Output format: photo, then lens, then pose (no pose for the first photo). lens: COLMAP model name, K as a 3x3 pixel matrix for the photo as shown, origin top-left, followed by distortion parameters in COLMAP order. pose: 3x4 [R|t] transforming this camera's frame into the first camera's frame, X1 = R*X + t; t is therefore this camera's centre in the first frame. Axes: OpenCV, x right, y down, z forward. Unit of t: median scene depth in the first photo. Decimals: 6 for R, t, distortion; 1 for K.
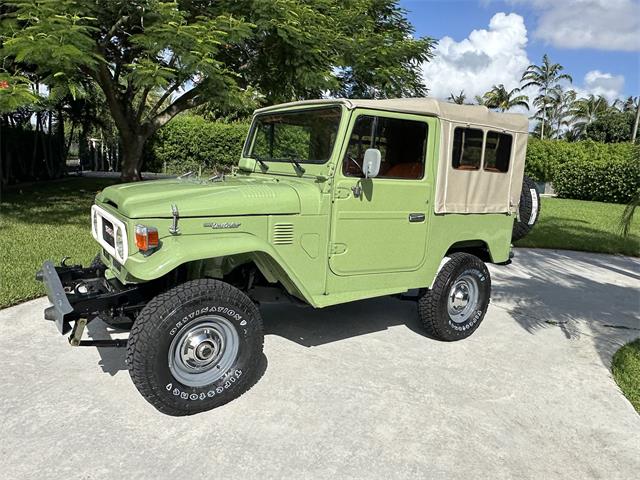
lens RADIAL K [[459.4, 0, 317.2], [0, 459.4, 240.5], [0, 0, 1]] dist [0.000675, 0.001474]
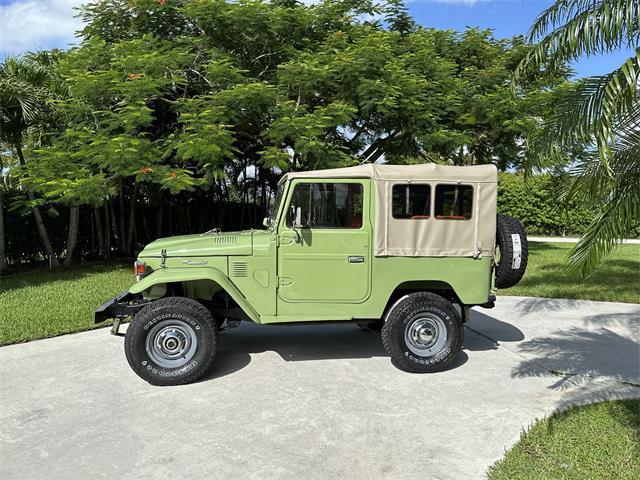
lens RADIAL K [[456.7, 0, 318.1], [0, 456.7, 244.7], [0, 0, 1]] dist [0.120577, -0.190958]
pose [[0.892239, -0.018548, -0.451182, 0.612796], [-0.034231, 0.993503, -0.108537, 0.043387], [0.450264, 0.112285, 0.885807, -0.125443]]
